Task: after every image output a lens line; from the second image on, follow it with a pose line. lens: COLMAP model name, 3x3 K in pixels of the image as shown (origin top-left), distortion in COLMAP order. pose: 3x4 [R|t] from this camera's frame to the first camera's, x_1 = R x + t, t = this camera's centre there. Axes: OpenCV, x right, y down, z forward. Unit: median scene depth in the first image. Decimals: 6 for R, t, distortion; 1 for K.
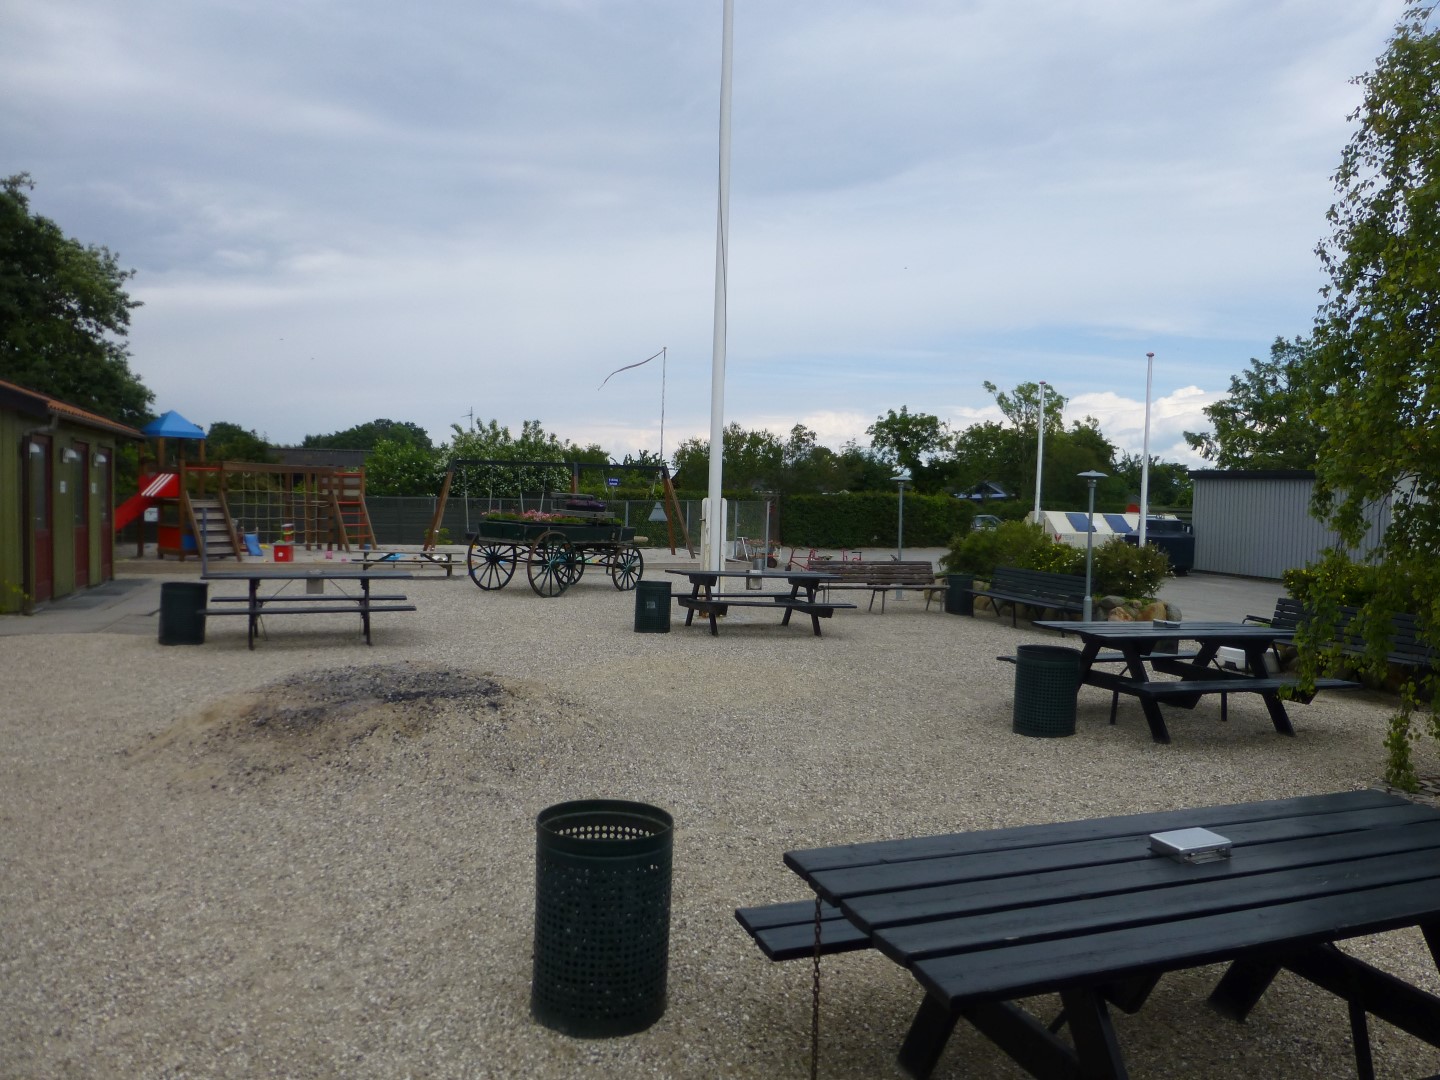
lens RADIAL K [[1046.7, 0, 720.0], [0, 1046.7, 540.0], [0, 0, 1]] dist [-0.027416, 0.000860]
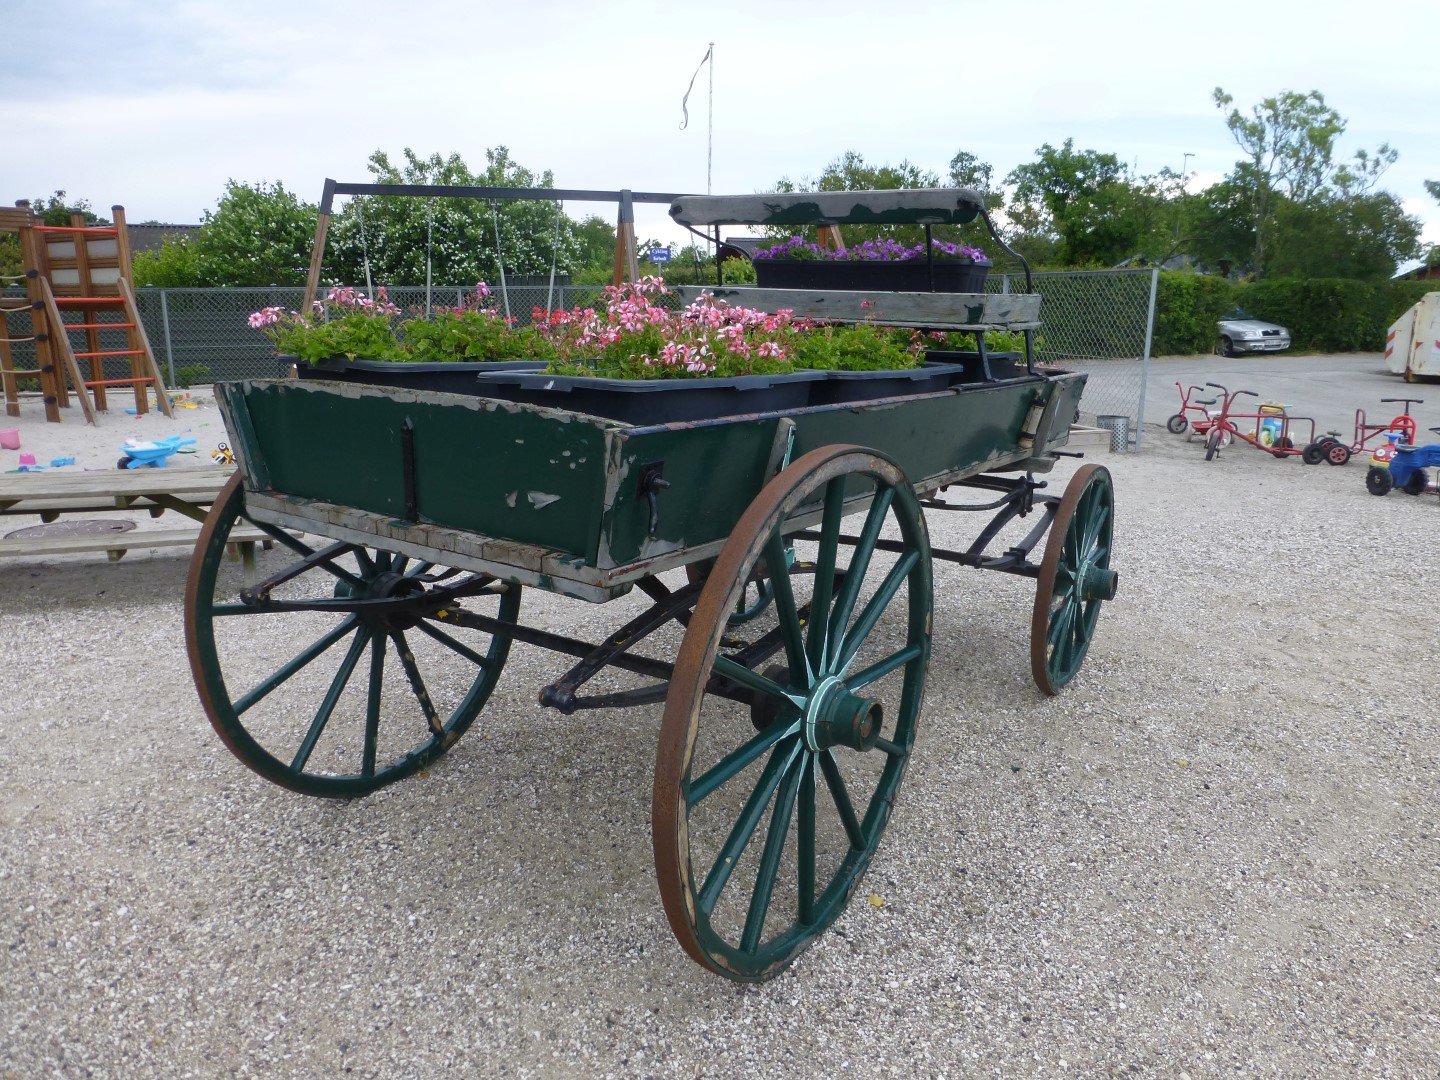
lens RADIAL K [[1046.7, 0, 720.0], [0, 1046.7, 540.0], [0, 0, 1]] dist [-0.027416, 0.000860]
pose [[0.999483, -0.025908, 0.019021, -0.081661], [0.021833, 0.981591, 0.189745, -0.010296], [-0.023587, -0.189232, 0.981649, 0.411285]]
